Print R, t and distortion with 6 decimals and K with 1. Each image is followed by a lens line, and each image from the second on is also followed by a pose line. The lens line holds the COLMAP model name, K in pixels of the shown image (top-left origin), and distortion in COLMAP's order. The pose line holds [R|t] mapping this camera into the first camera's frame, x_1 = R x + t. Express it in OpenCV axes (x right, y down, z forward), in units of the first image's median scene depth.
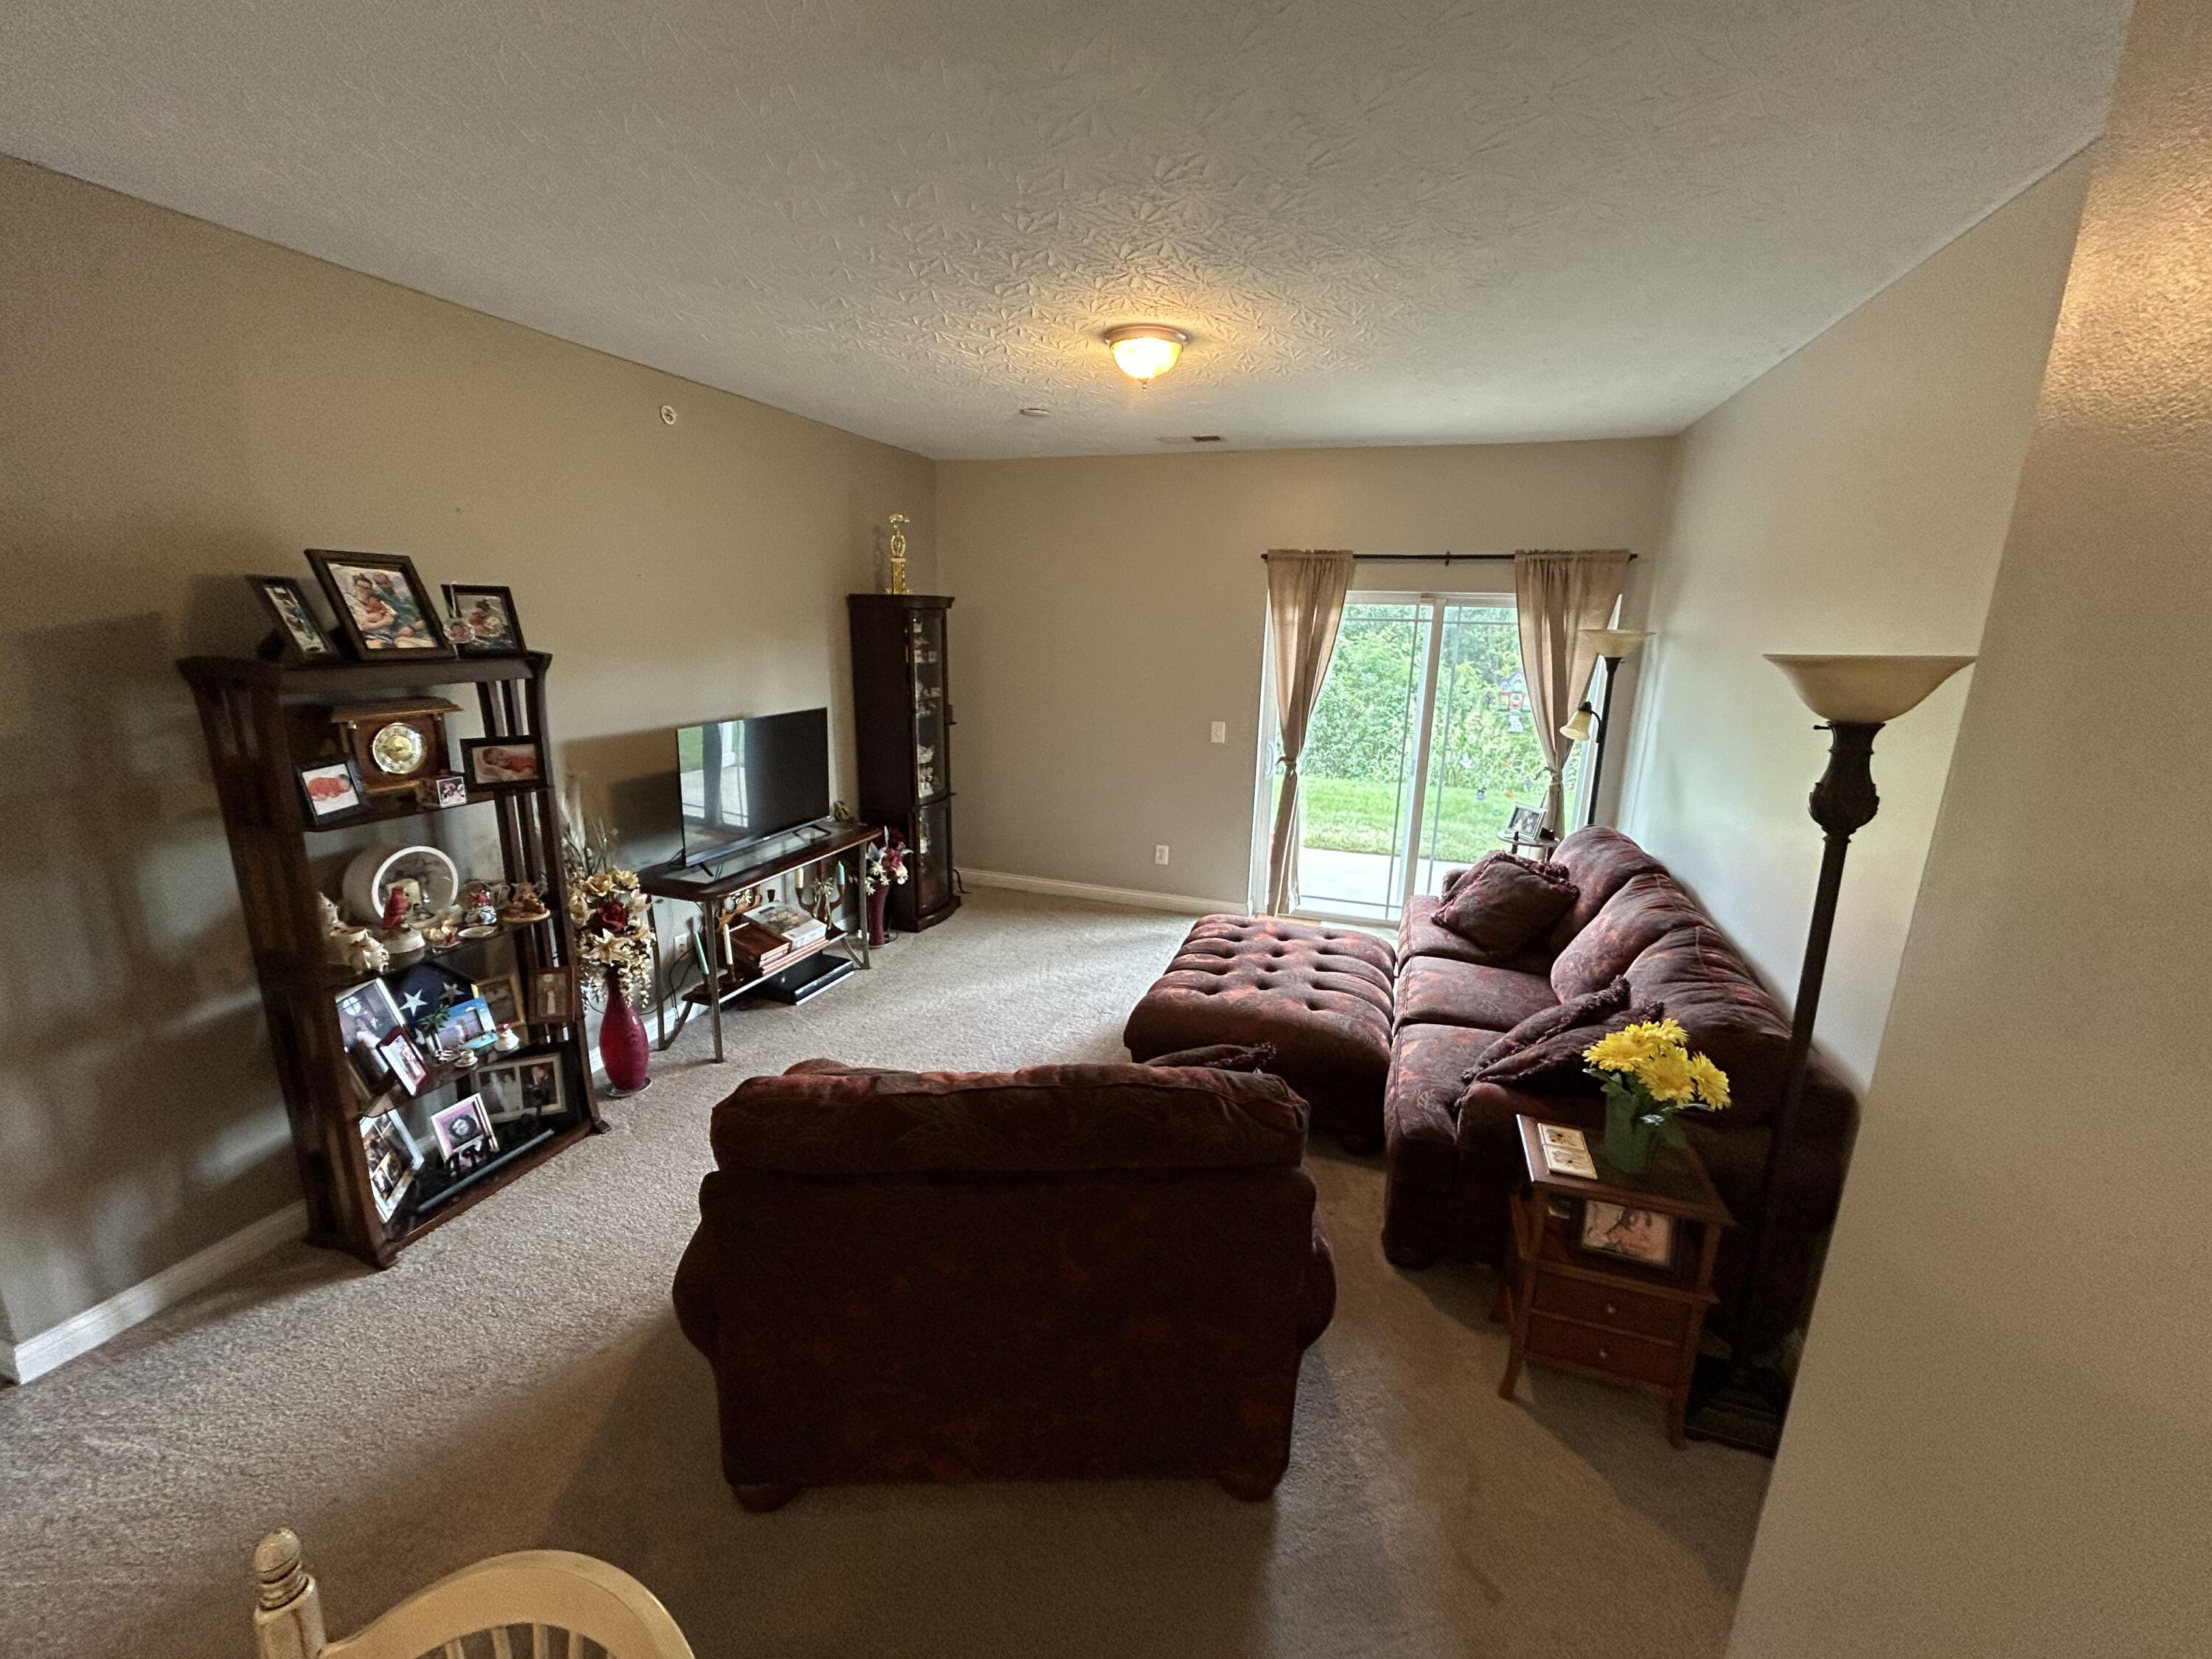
lens RADIAL K [[896.7, 0, 1106.0], [0, 896.7, 829.5], [0, 0, 1]] dist [-0.002307, -0.000254]
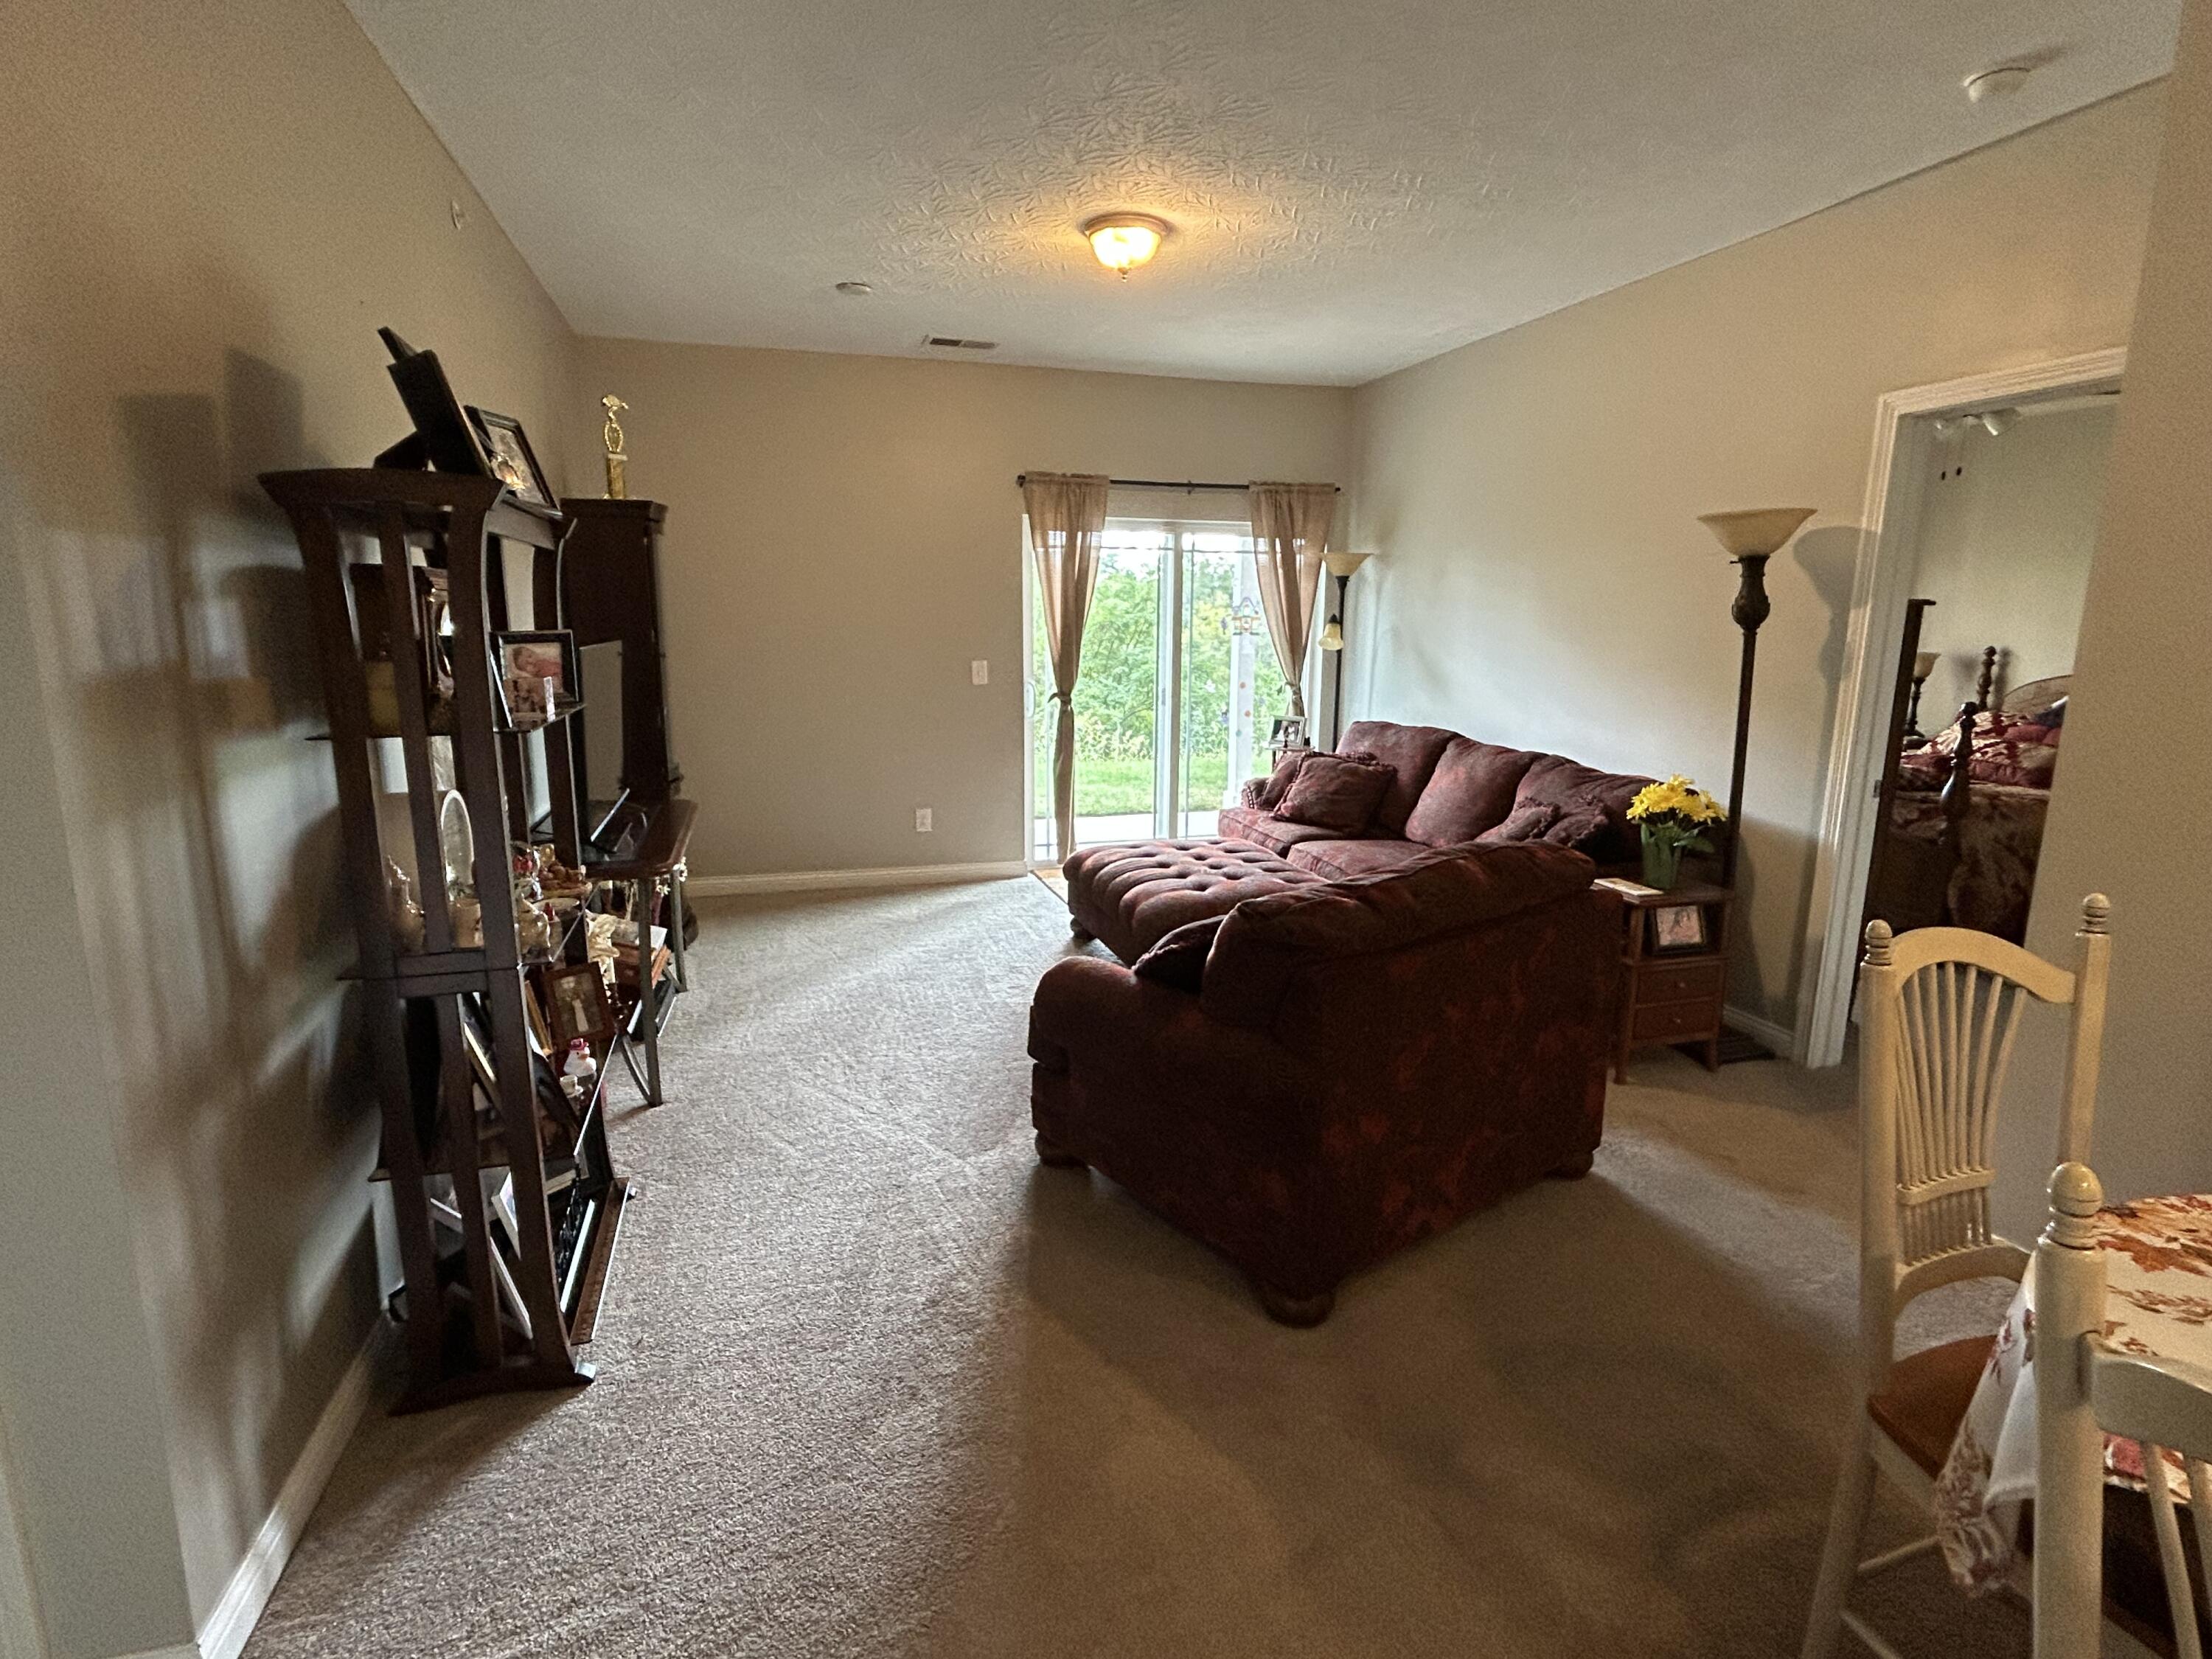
lens RADIAL K [[1115.2, 0, 1102.2], [0, 1115.2, 833.5], [0, 0, 1]] dist [-0.001878, -0.000716]
pose [[0.818158, -0.128138, 0.560534, -0.516036], [0.147133, 0.989052, 0.011341, 0.069913], [-0.555850, 0.073194, 0.828054, 0.021216]]
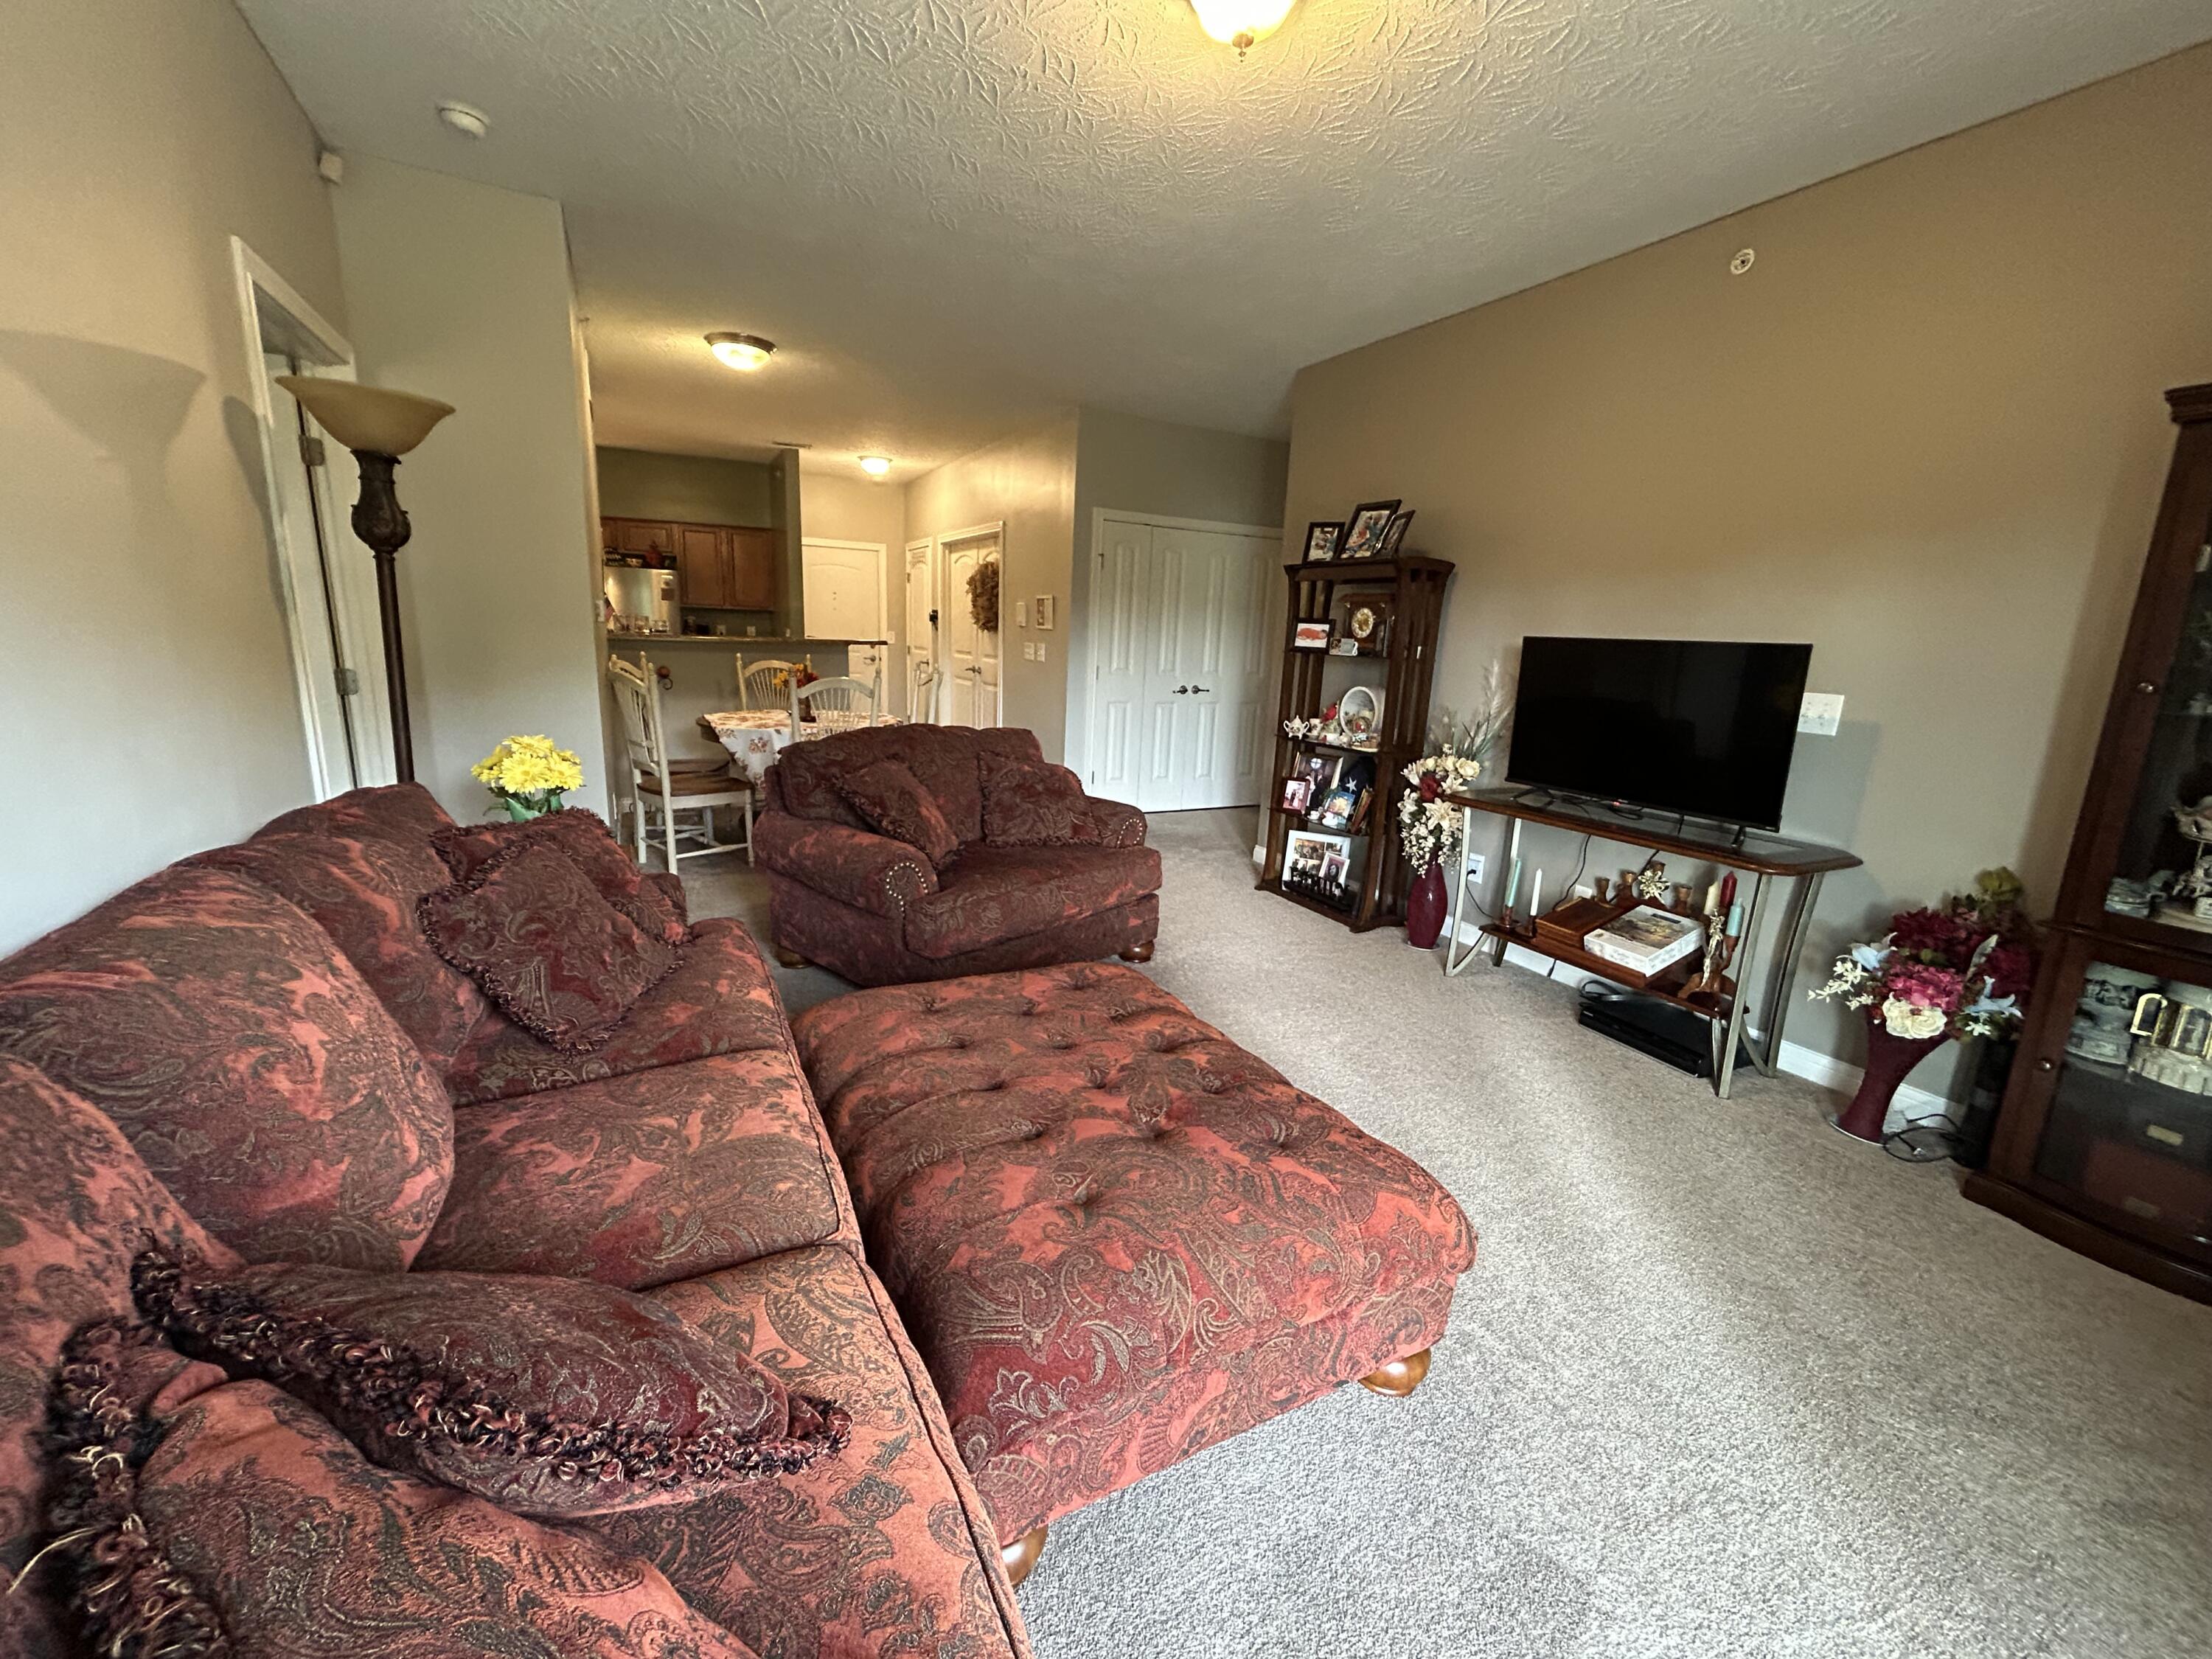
lens RADIAL K [[889.7, 0, 1080.5], [0, 889.7, 834.1], [0, 0, 1]] dist [-0.001039, -0.000082]
pose [[-0.705752, 0.106906, -0.700346, 0.435045], [-0.219362, 0.906993, 0.359505, -0.119393], [0.673643, 0.407351, -0.616661, 1.060338]]
